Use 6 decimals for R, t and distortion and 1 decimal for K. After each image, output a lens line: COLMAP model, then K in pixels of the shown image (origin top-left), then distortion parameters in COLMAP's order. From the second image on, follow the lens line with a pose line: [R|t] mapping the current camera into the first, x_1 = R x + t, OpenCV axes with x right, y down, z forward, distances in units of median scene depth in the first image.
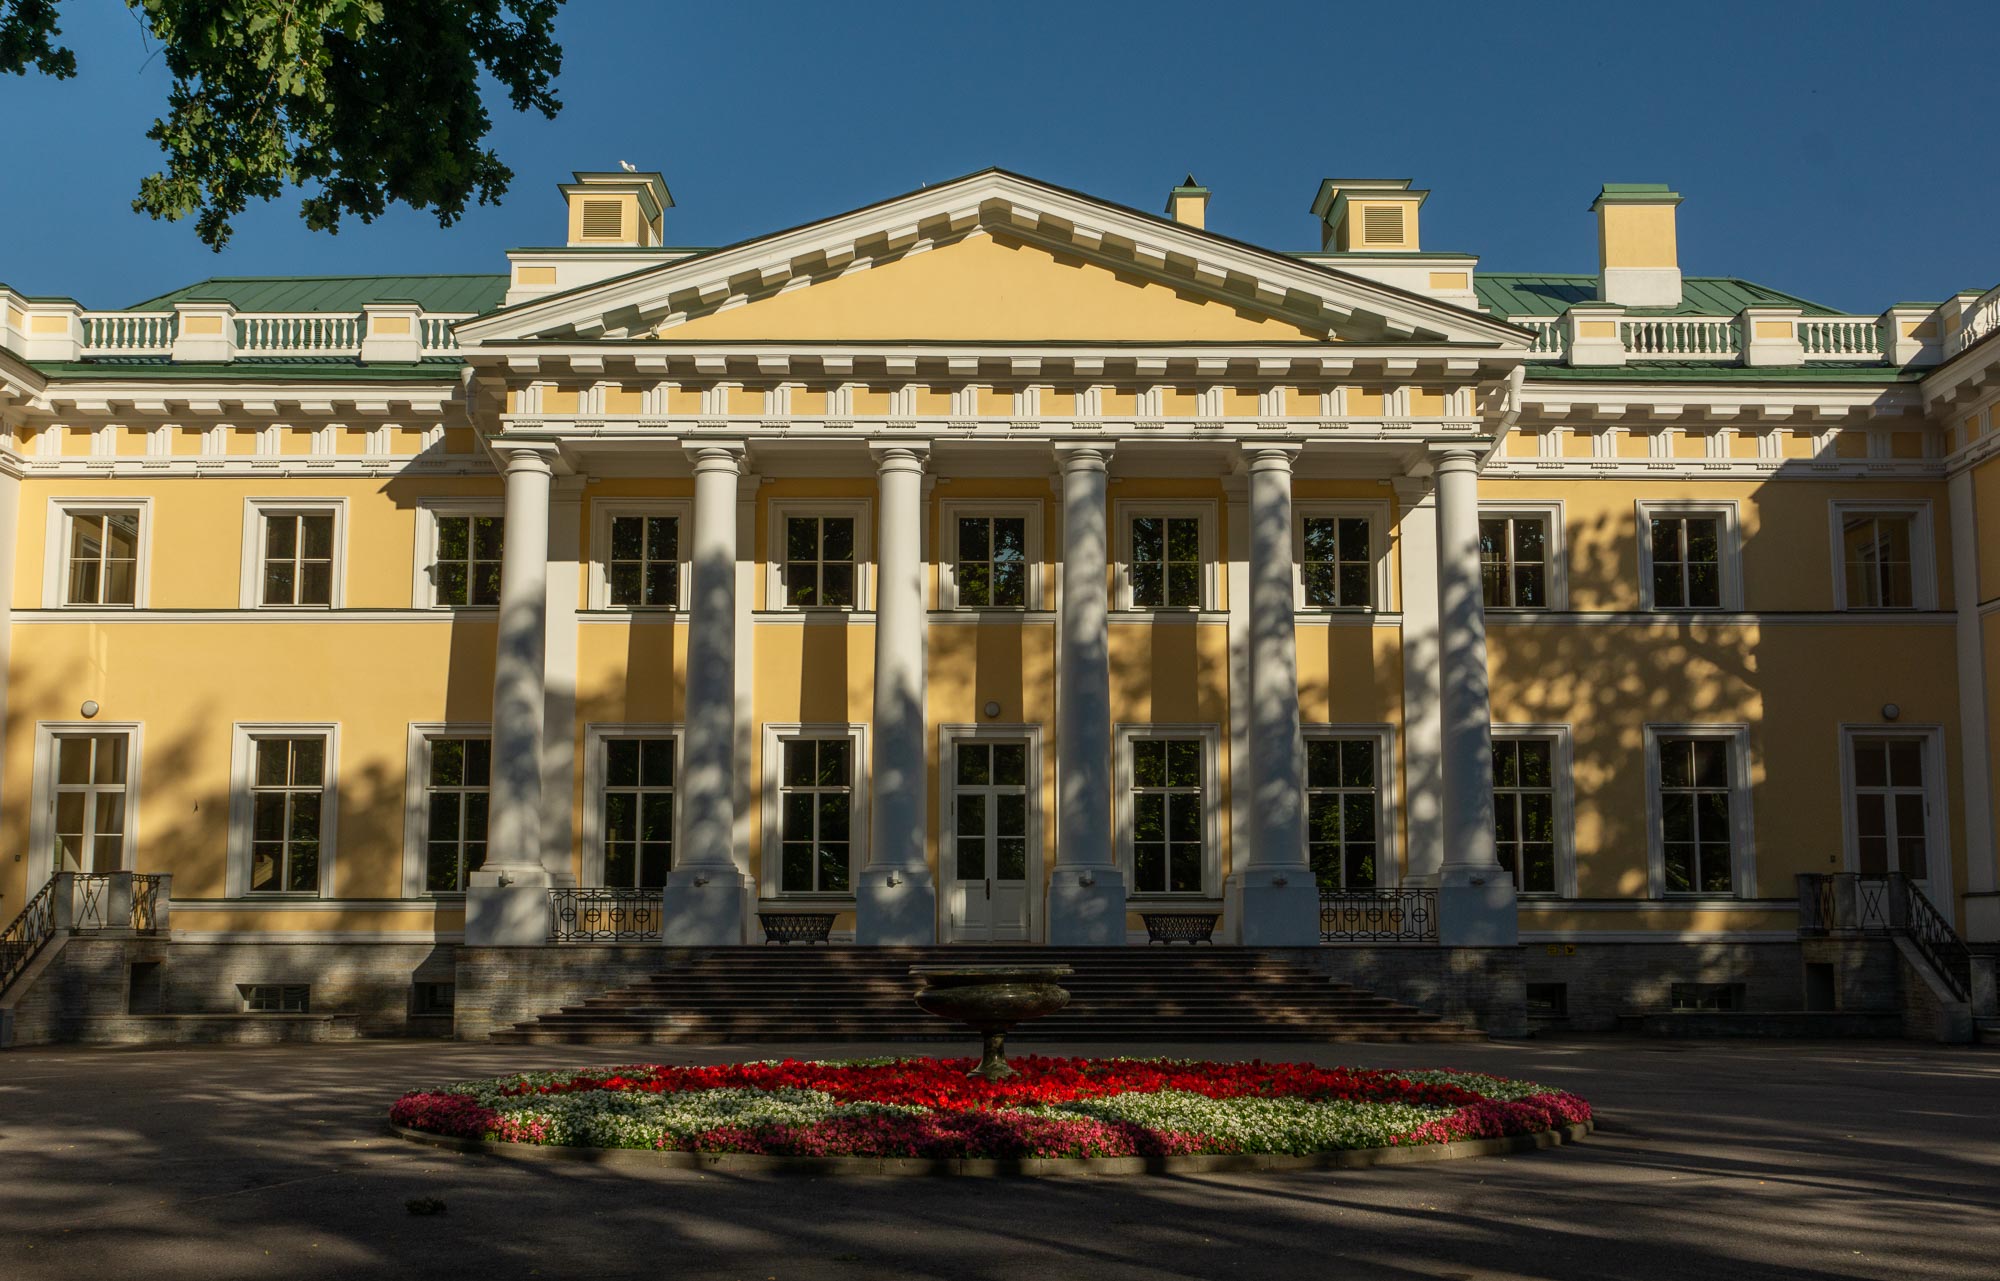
lens RADIAL K [[2305.4, 0, 1000.5], [0, 2305.4, 640.6], [0, 0, 1]] dist [0.040708, 0.000000]
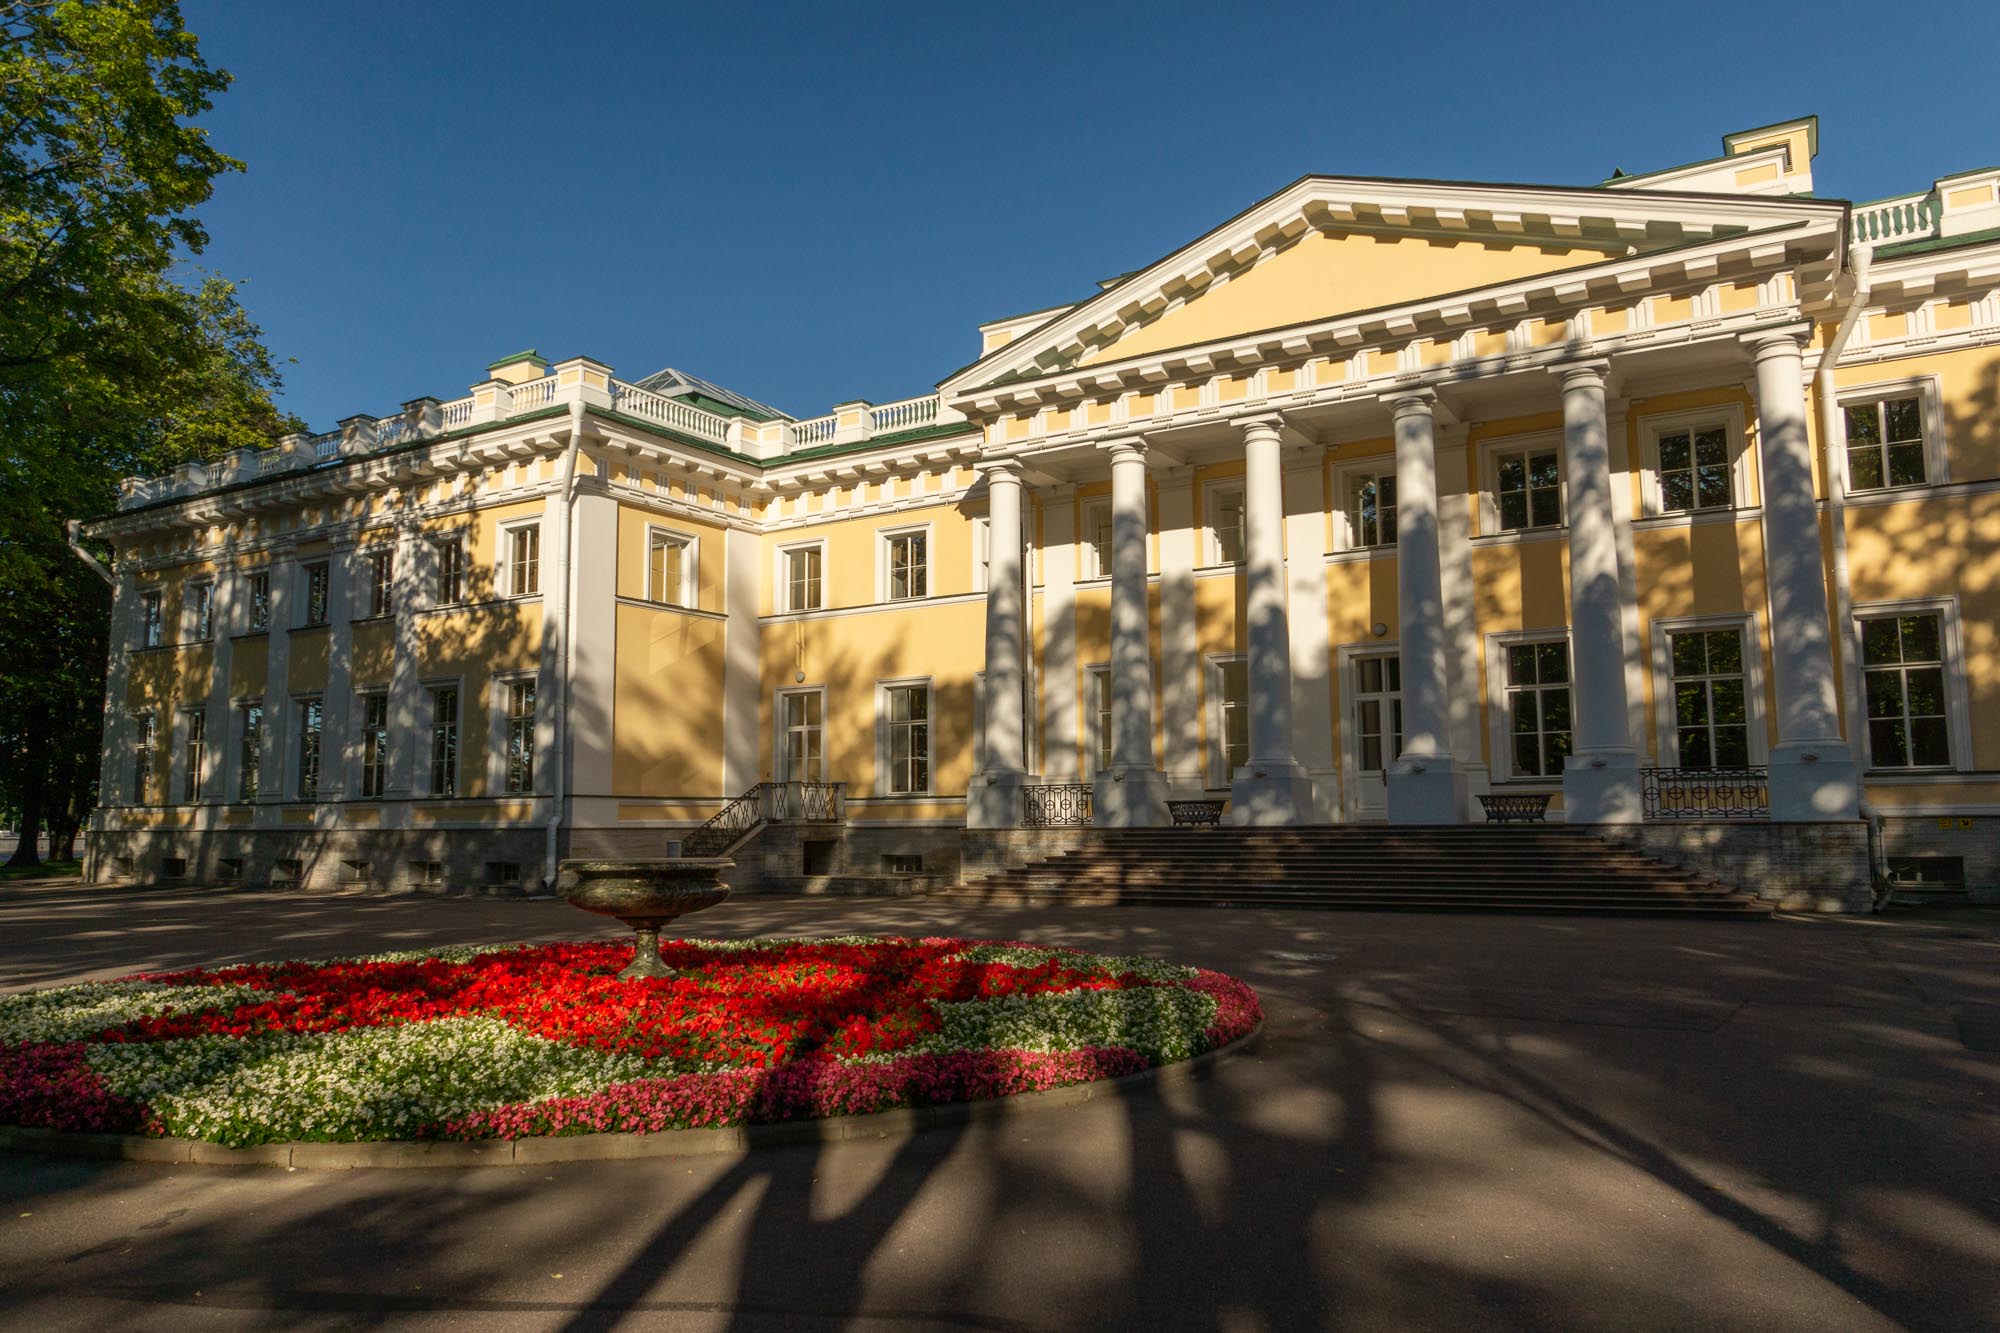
lens RADIAL K [[1375.1, 0, 998.5], [0, 1375.1, 669.3], [0, 0, 1]] dist [-0.011037, -0.002080]
pose [[0.848826, -0.067025, -0.524406, 0.212583], [0.079099, 0.996867, 0.000622, 0.036268], [0.522721, -0.042008, 0.851468, 0.297254]]
